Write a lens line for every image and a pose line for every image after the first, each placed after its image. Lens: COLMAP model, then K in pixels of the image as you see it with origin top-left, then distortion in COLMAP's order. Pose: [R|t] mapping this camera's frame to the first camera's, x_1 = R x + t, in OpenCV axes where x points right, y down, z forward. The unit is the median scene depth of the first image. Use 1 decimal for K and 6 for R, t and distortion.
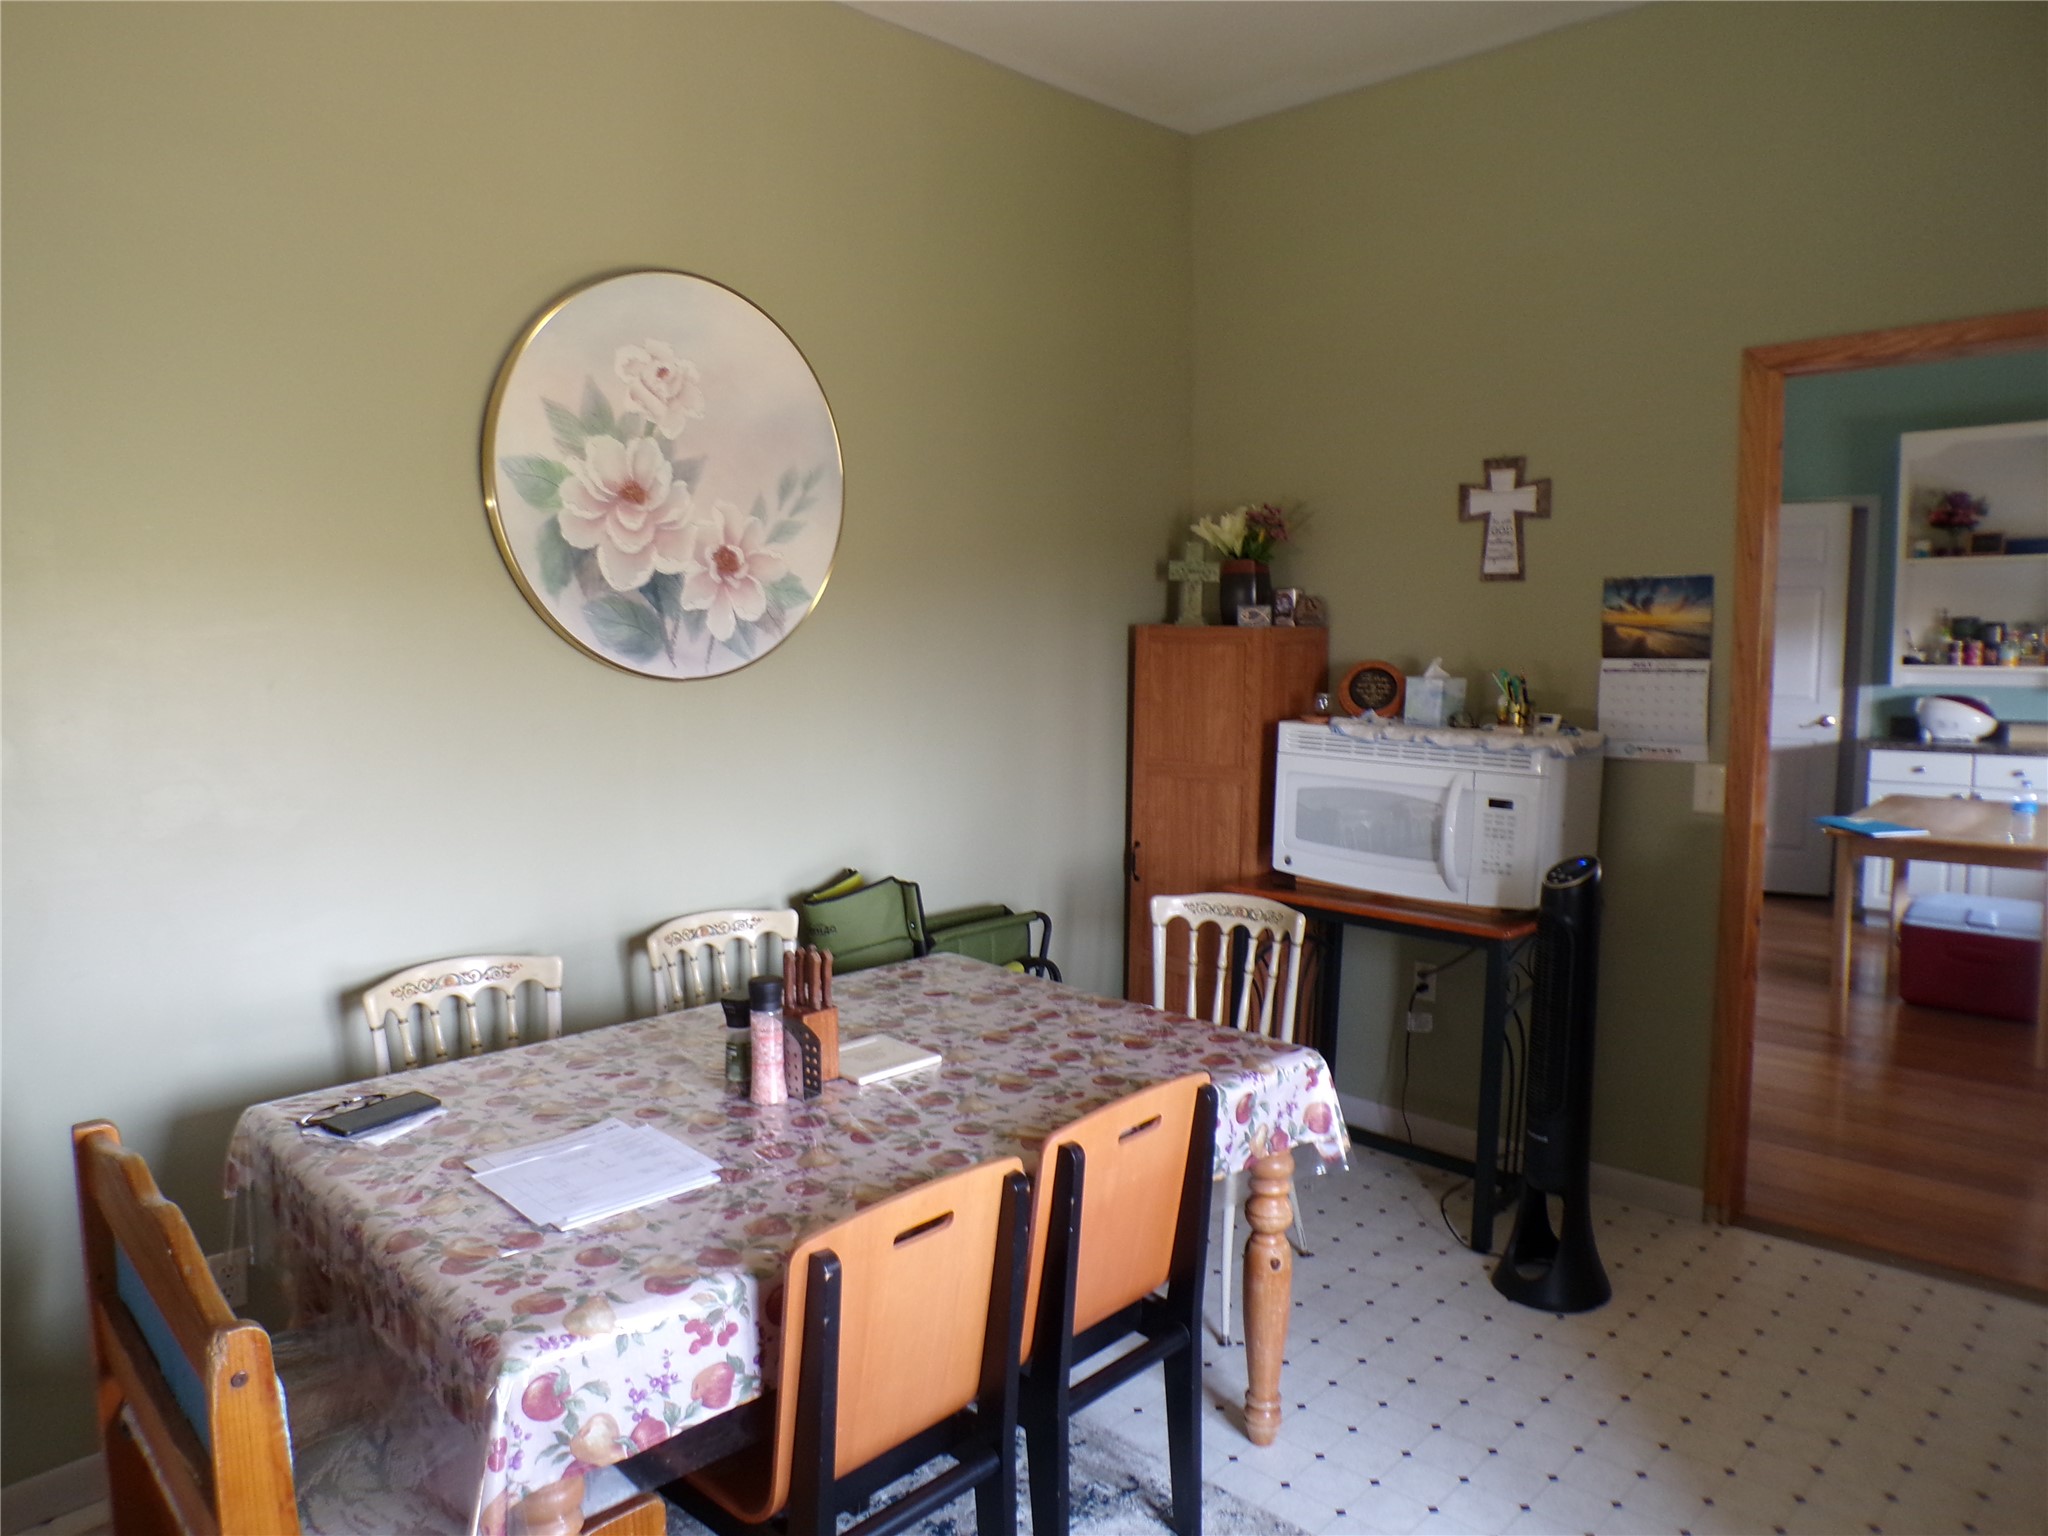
lens RADIAL K [[1401.7, 0, 1024.0], [0, 1401.7, 768.0], [0, 0, 1]] dist [-0.076162, -0.001252]
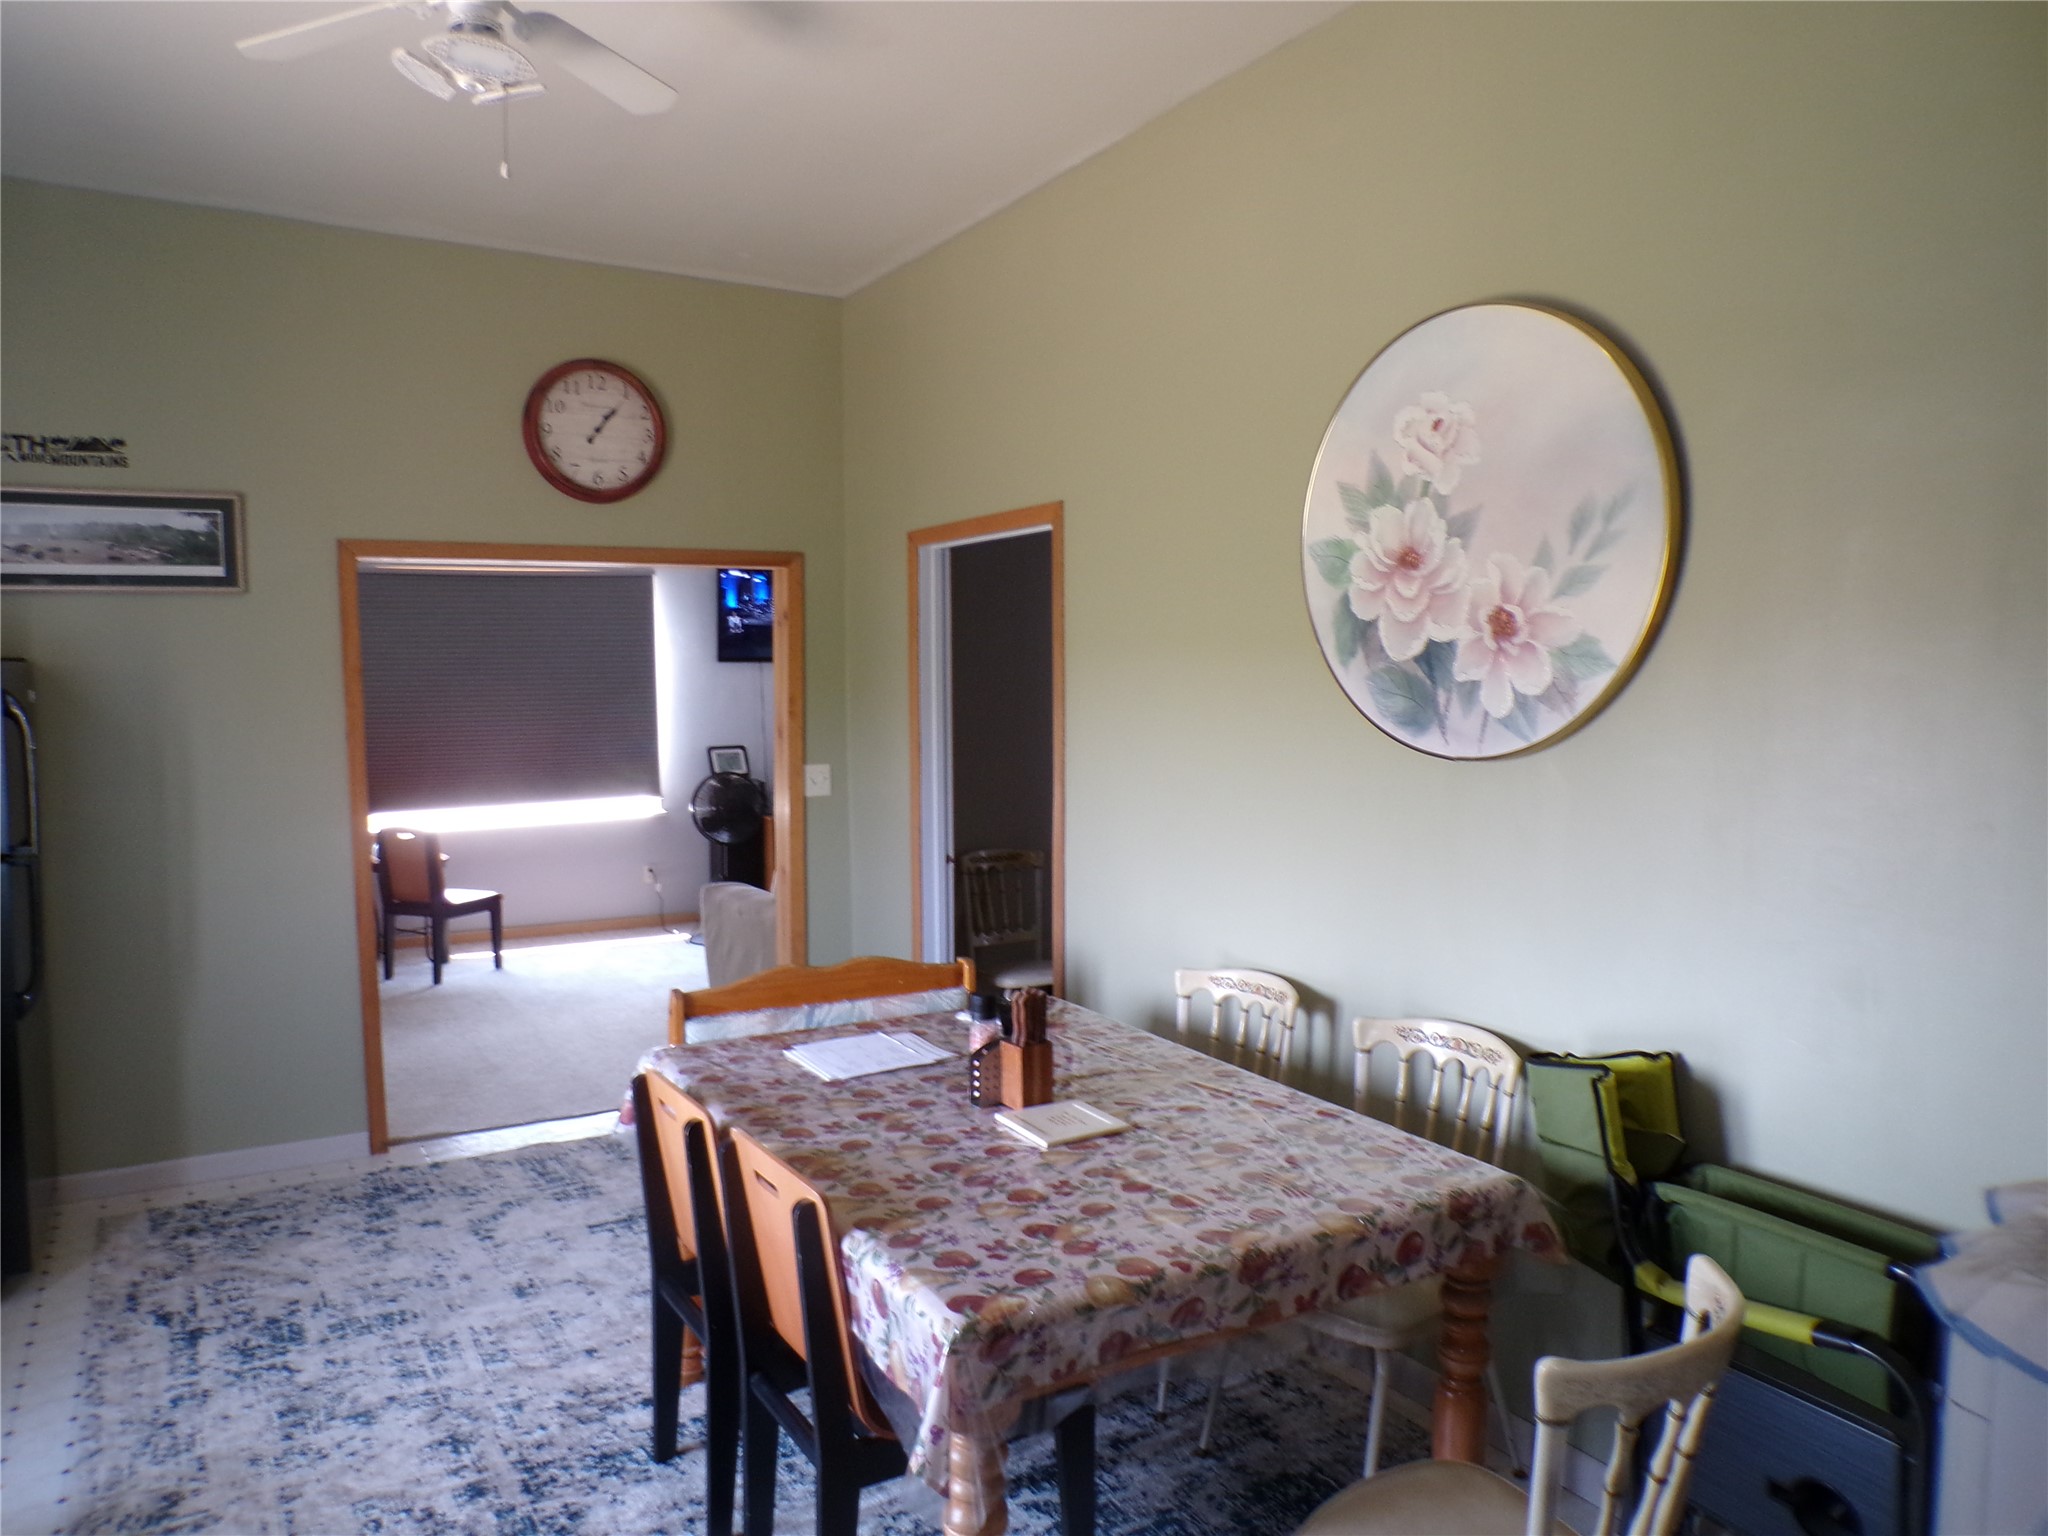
lens RADIAL K [[1401.7, 0, 1024.0], [0, 1401.7, 768.0], [0, 0, 1]] dist [-0.076162, -0.001252]
pose [[-0.268617, 0.065628, -0.961009, 0.706482], [-0.100901, 0.990270, 0.095830, -0.117821], [0.957948, 0.122708, -0.259382, 0.990296]]
